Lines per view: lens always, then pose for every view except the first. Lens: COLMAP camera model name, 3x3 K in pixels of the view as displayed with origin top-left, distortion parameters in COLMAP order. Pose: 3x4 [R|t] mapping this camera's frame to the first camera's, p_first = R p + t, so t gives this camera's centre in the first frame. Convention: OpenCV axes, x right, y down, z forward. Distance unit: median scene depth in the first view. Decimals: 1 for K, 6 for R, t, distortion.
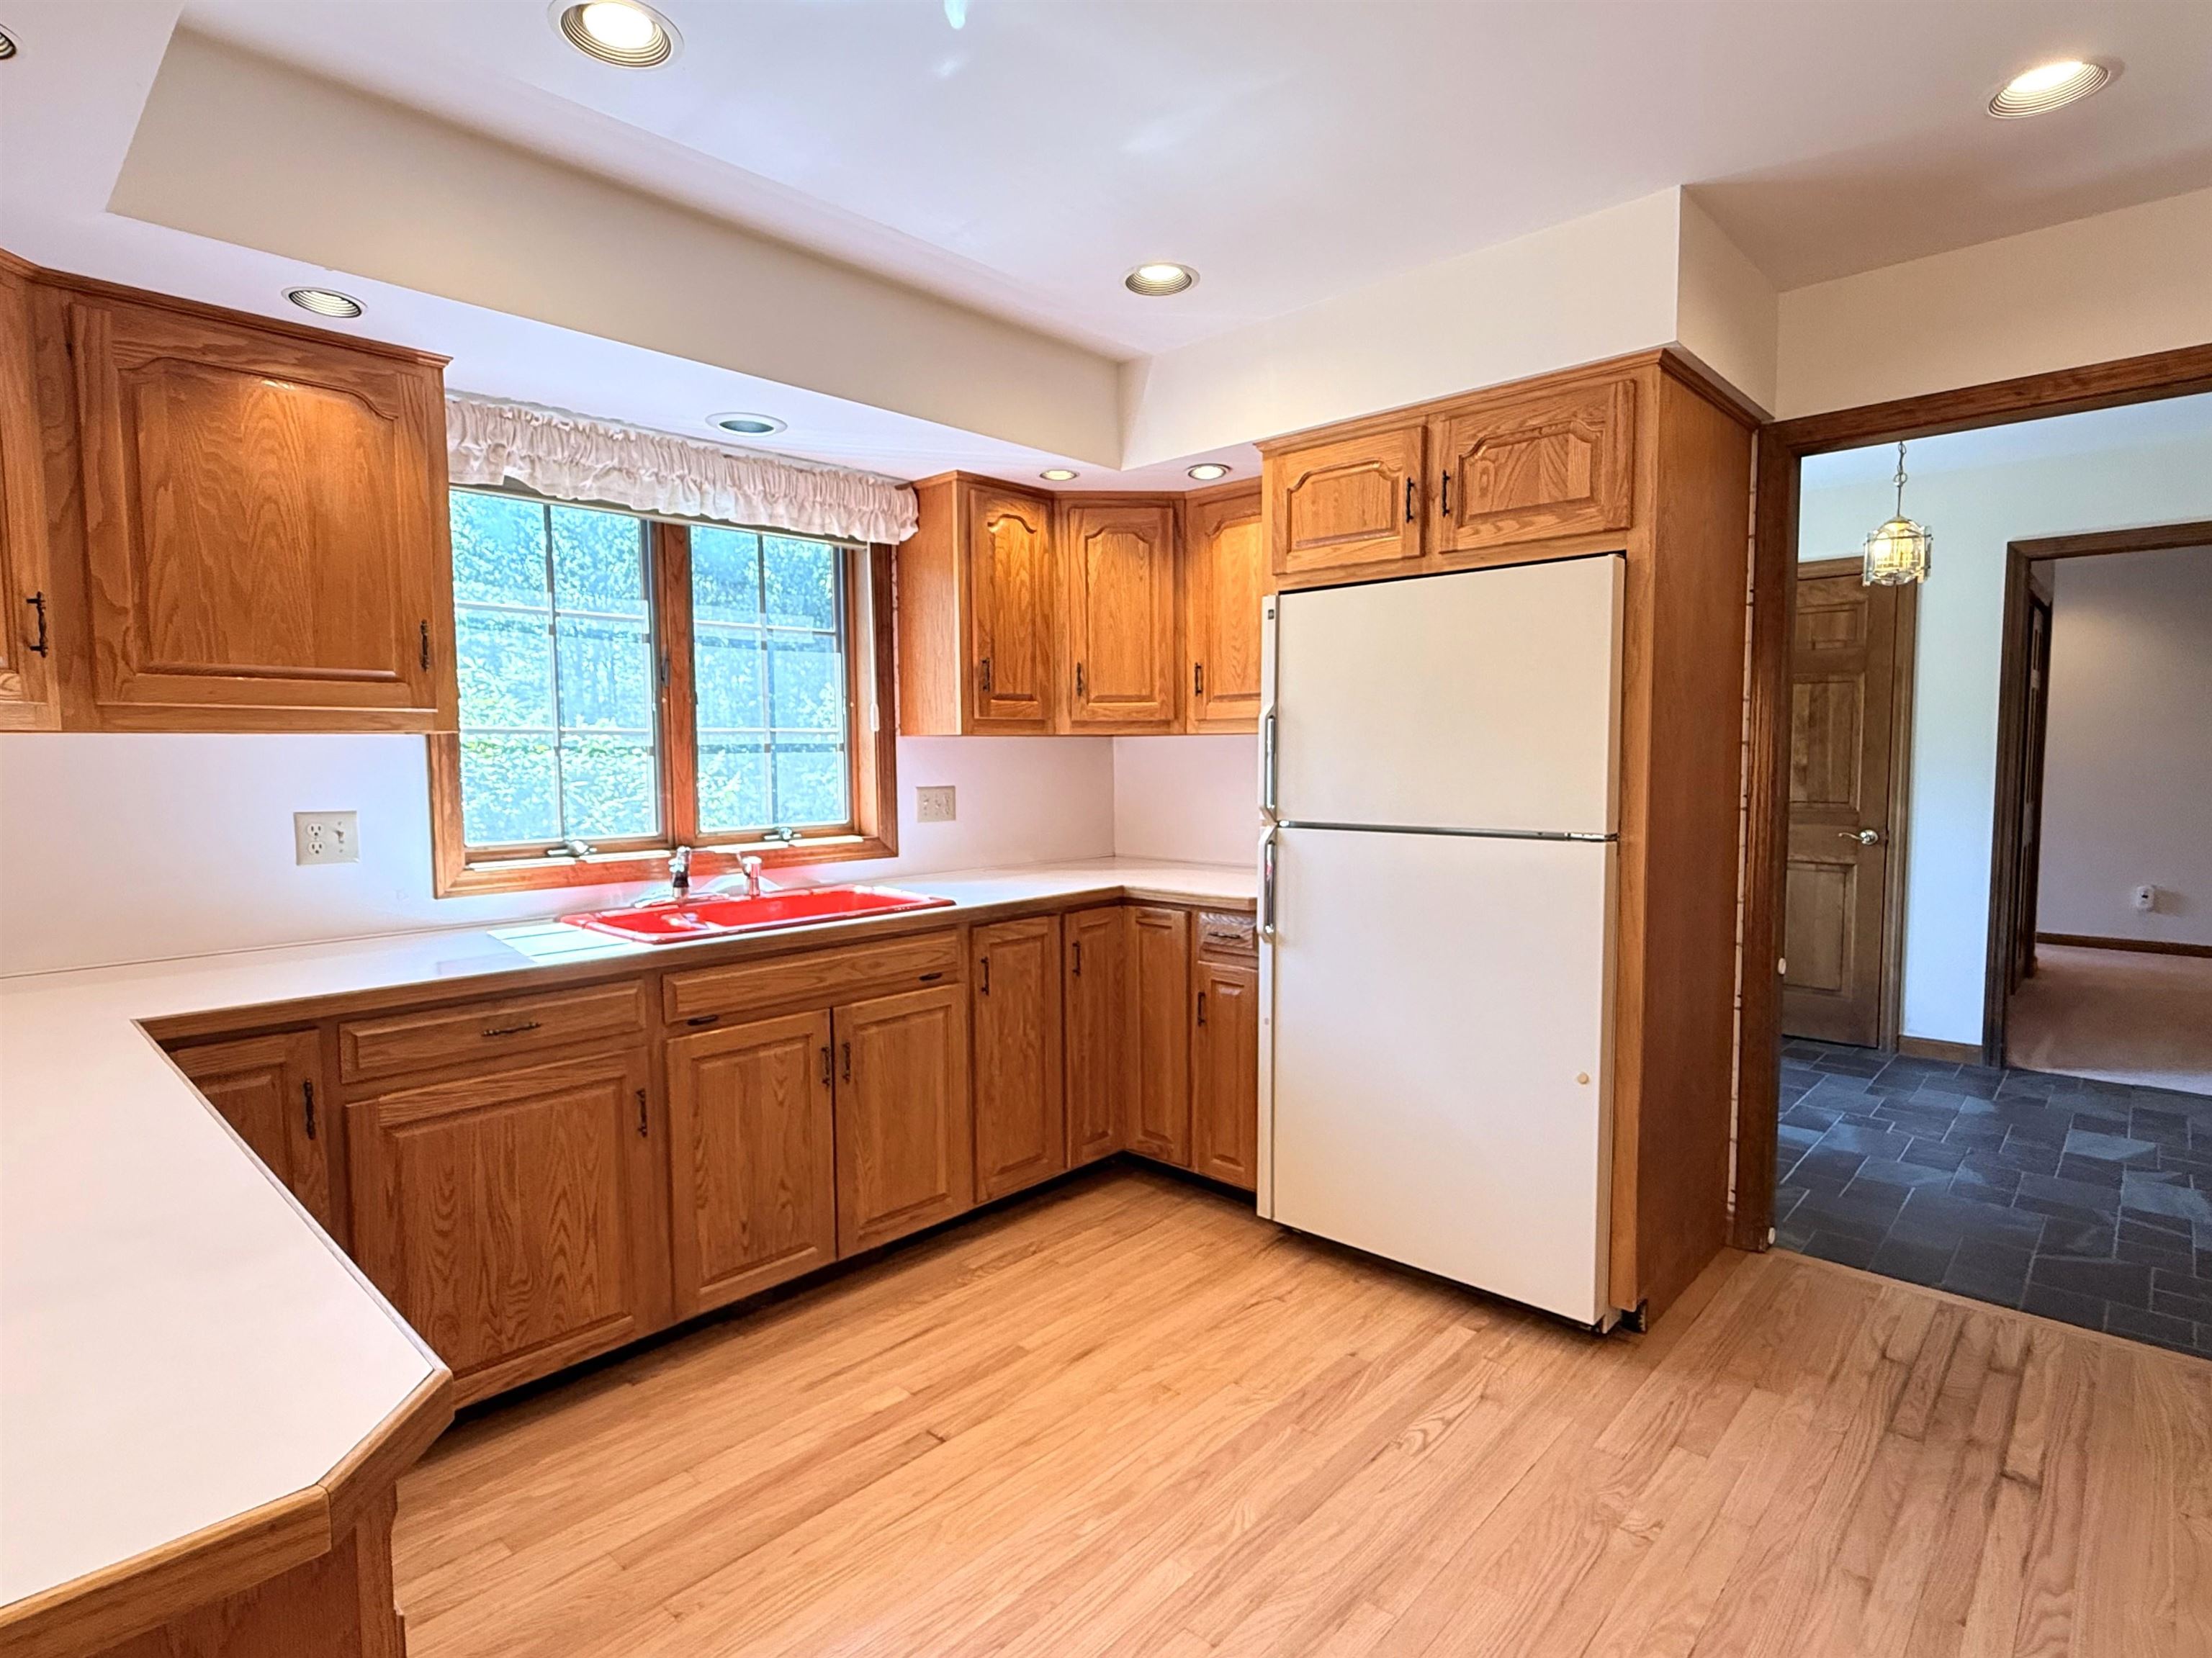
lens RADIAL K [[1136.8, 0, 1106.0], [0, 1136.8, 829.0], [0, 0, 1]] dist [-0.002918, 0.000271]
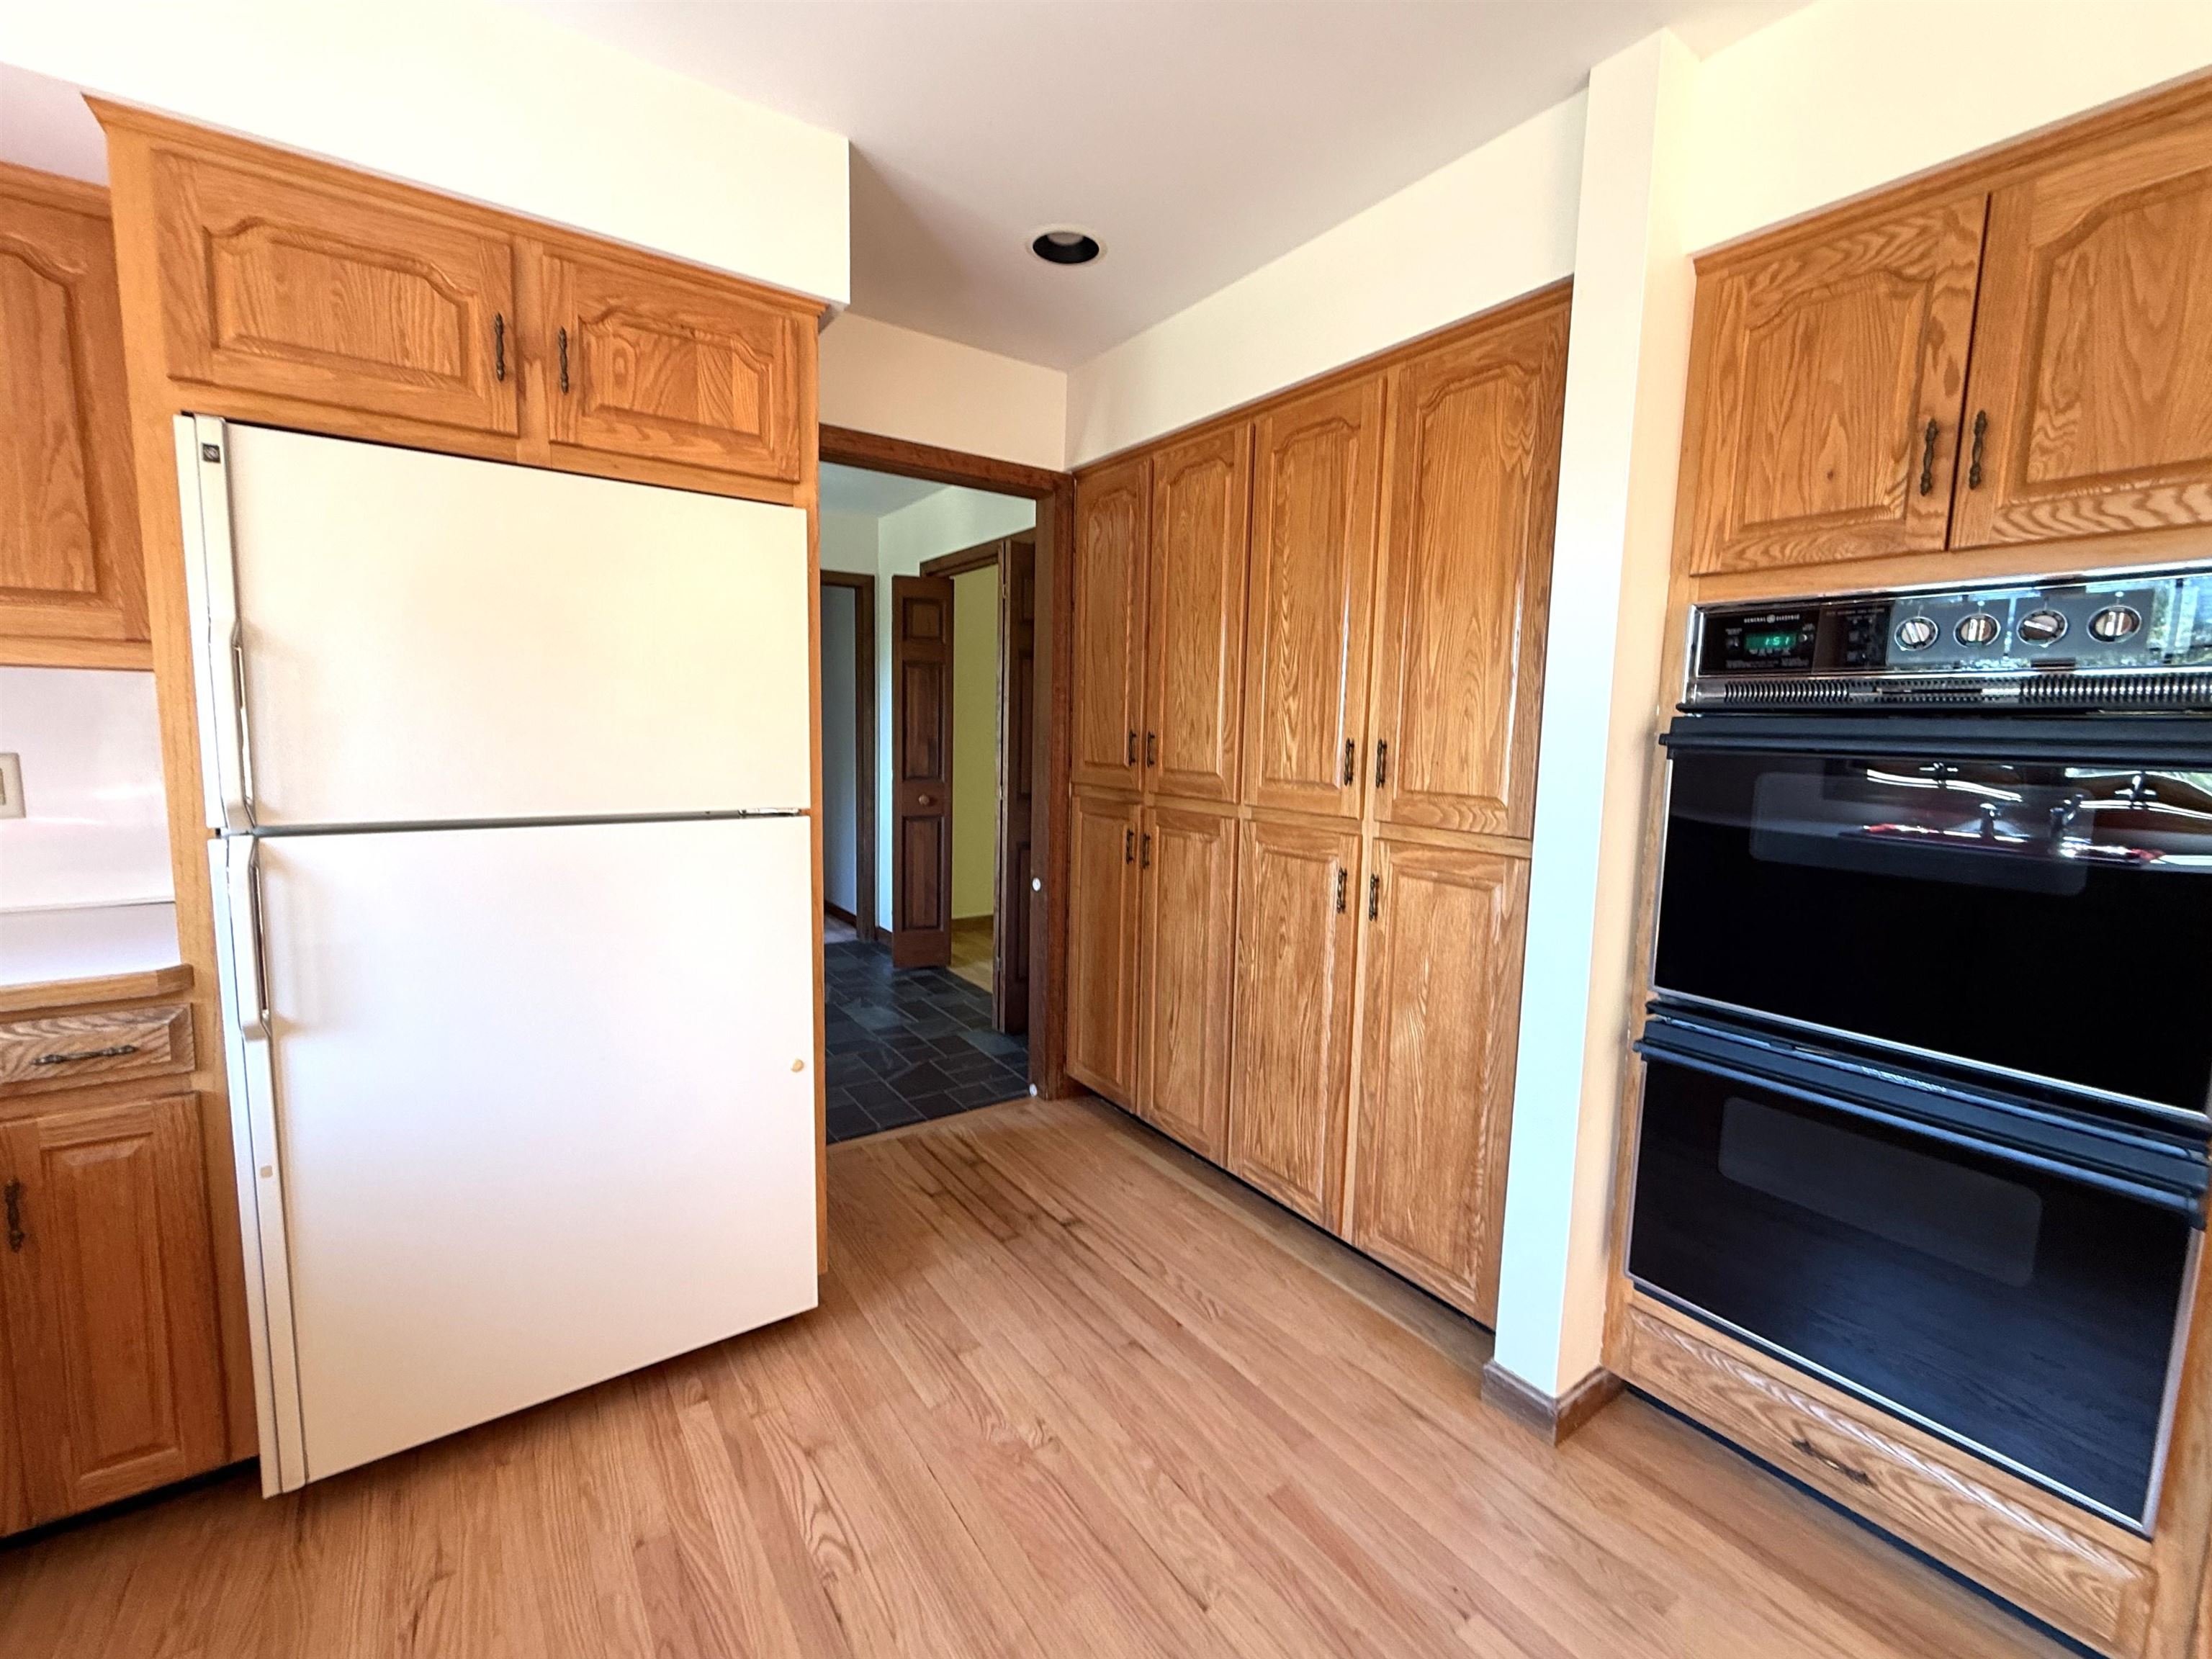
lens RADIAL K [[925.5, 0, 1106.0], [0, 925.5, 829.5], [0, 0, 1]] dist [0.000338, -0.000309]
pose [[0.207471, -0.098230, 0.973297, -0.252510], [0.041468, 0.994934, 0.091575, -0.036172], [-0.977362, 0.021361, 0.210494, 0.565195]]
